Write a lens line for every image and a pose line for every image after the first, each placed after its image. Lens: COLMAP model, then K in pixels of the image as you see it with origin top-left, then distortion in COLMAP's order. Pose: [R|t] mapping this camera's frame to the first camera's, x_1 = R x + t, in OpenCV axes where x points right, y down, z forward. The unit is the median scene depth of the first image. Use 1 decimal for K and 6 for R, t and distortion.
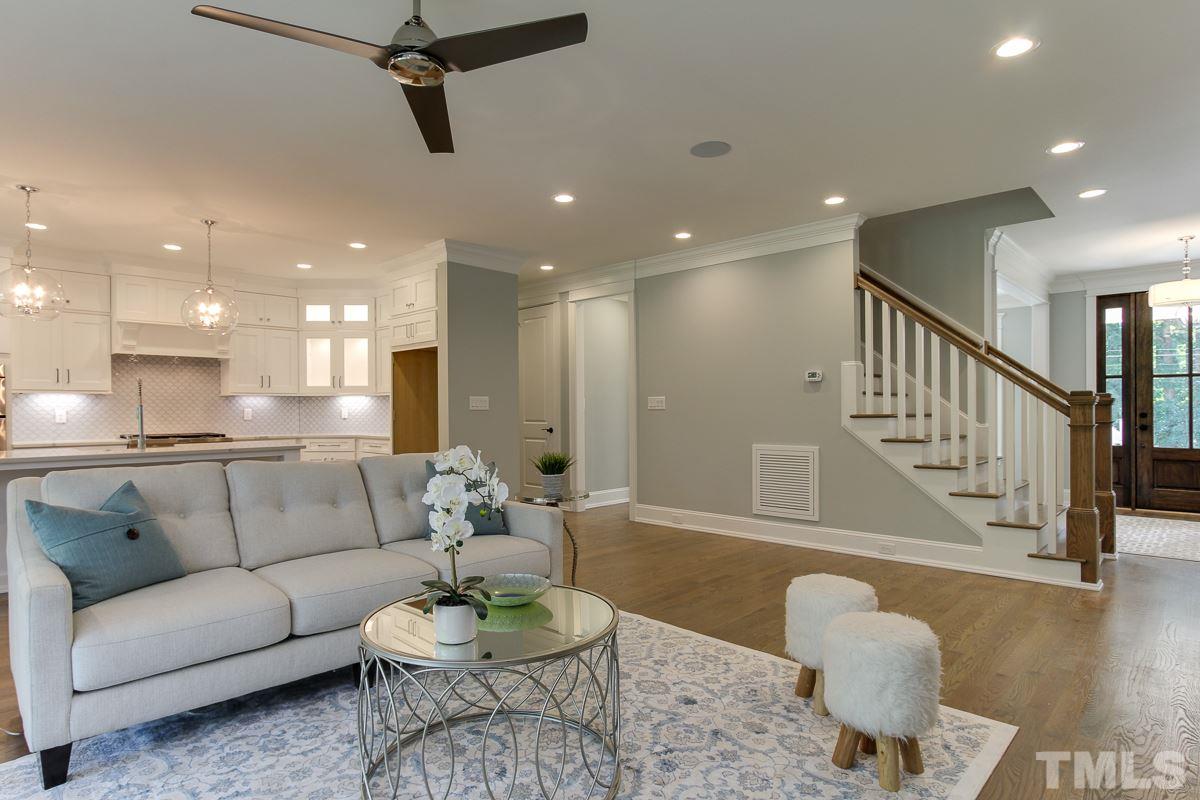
lens RADIAL K [[649.8, 0, 594.5], [0, 649.8, 406.9], [0, 0, 1]] dist [0.001630, 0.000907]
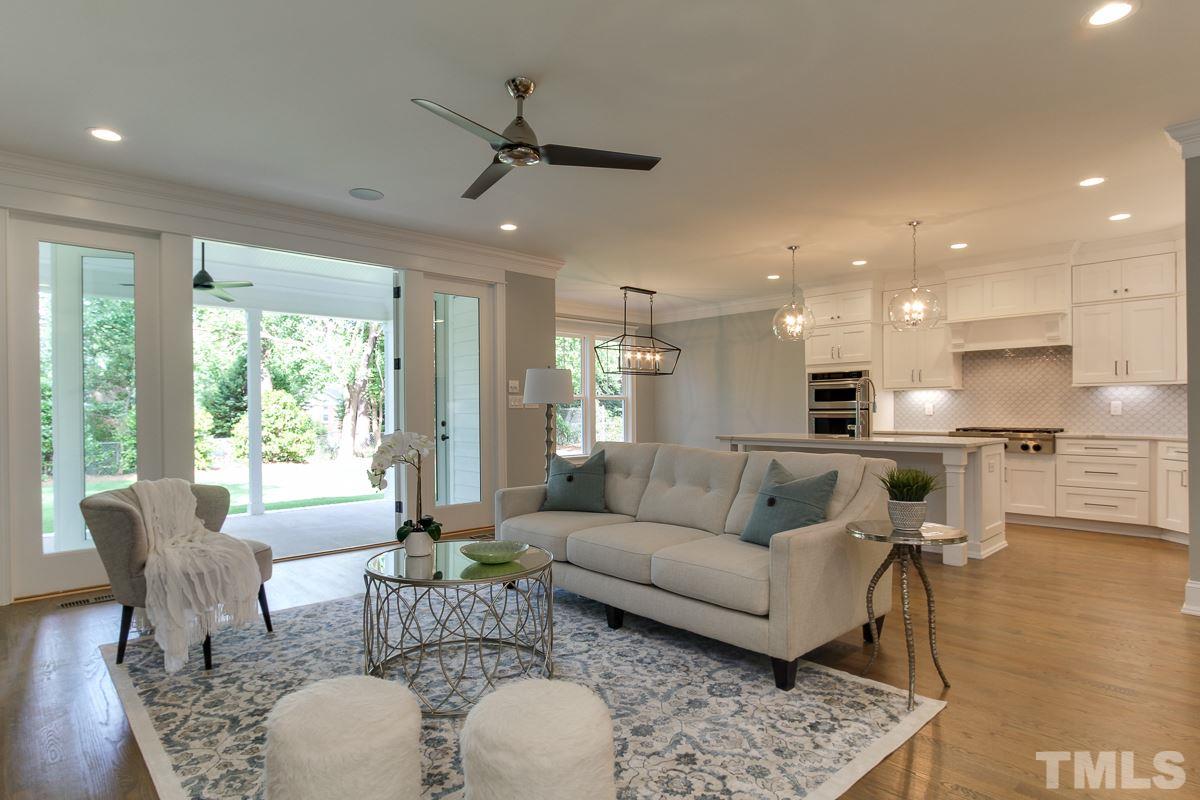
lens RADIAL K [[649.8, 0, 594.6], [0, 649.8, 411.4], [0, 0, 1]] dist [0.001630, 0.000907]
pose [[-0.029286, 0.009297, -0.999528, 0.336794], [0.010505, 0.999904, 0.008992, 0.001181], [0.999516, -0.010236, -0.029381, 0.382539]]
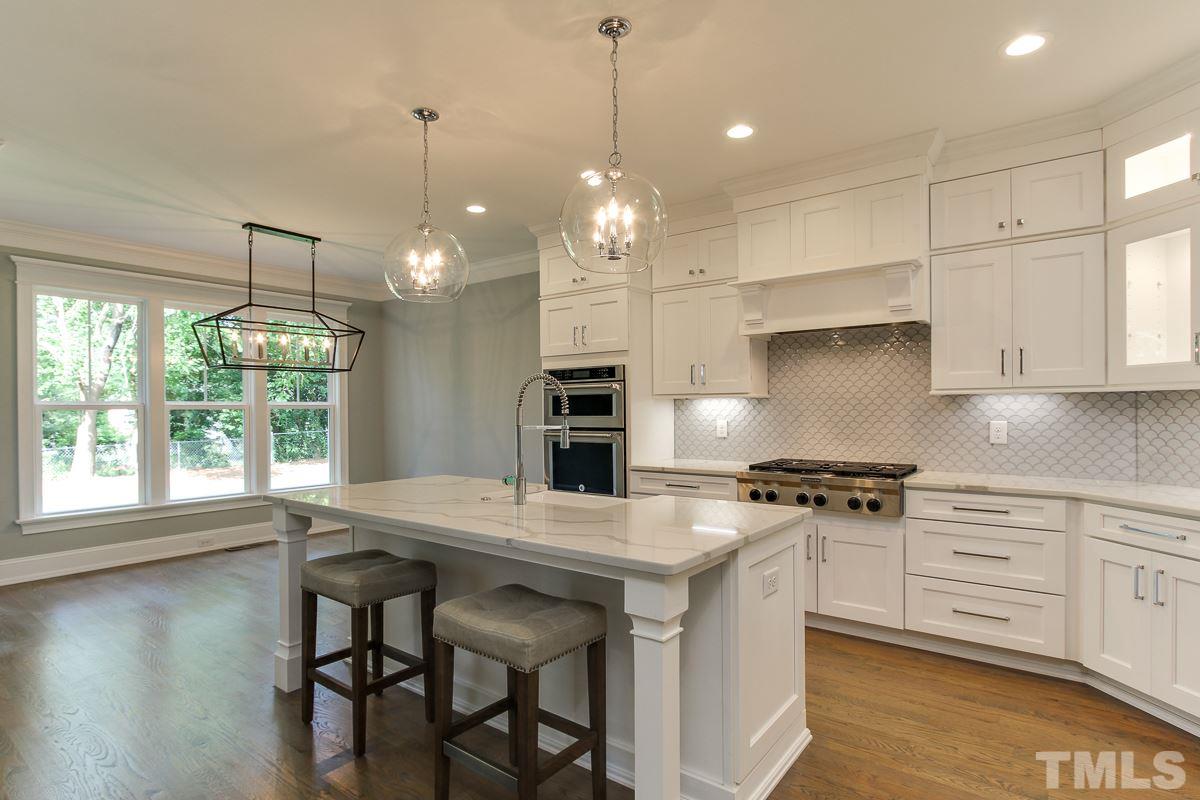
lens RADIAL K [[620.7, 0, 596.0], [0, 620.7, 409.8], [0, 0, 1]] dist [-0.000329, 0.003527]
pose [[0.126527, 0.008474, -0.991927, -0.119646], [0.011157, 0.999888, 0.009965, -0.013870], [0.991900, -0.012328, 0.126419, 0.686108]]
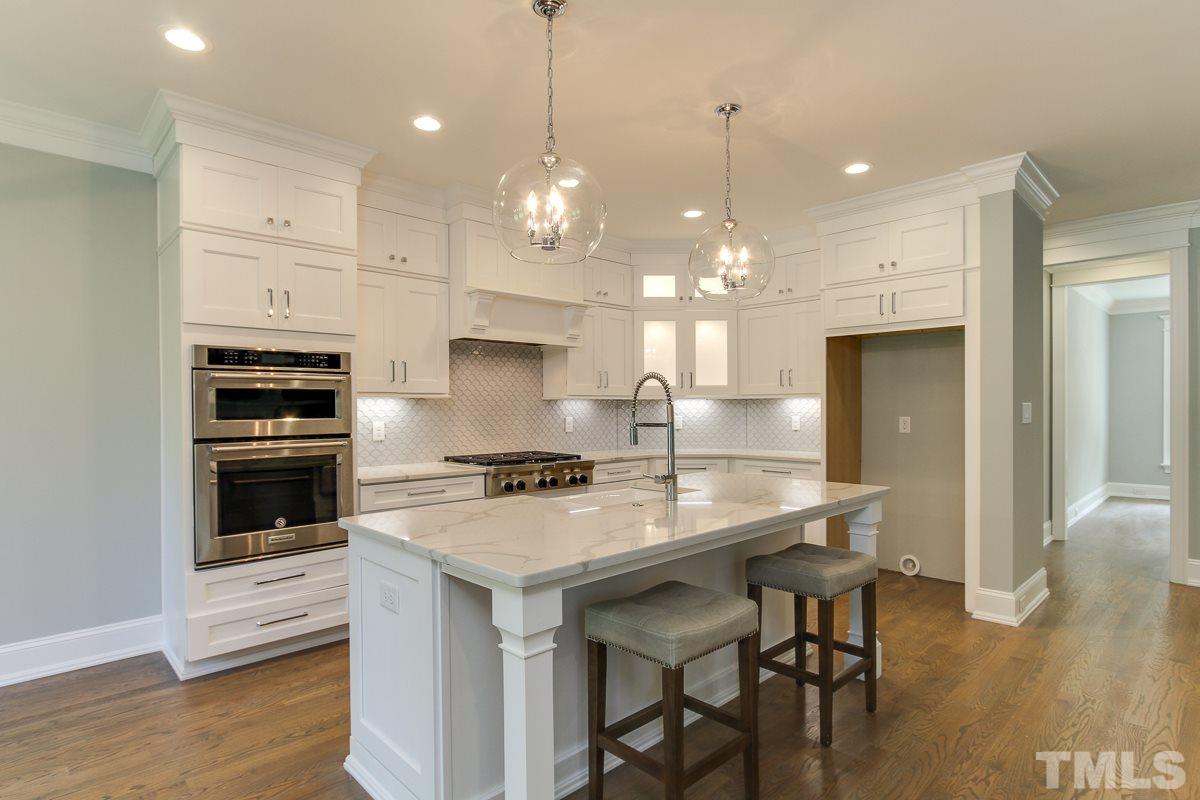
lens RADIAL K [[620.7, 0, 597.5], [0, 620.7, 412.3], [0, 0, 1]] dist [-0.000329, 0.003527]
pose [[0.999367, 0.001633, -0.035537, -0.507562], [-0.001170, 0.999914, 0.013034, -0.012385], [0.035555, -0.012984, 0.999283, 0.321072]]
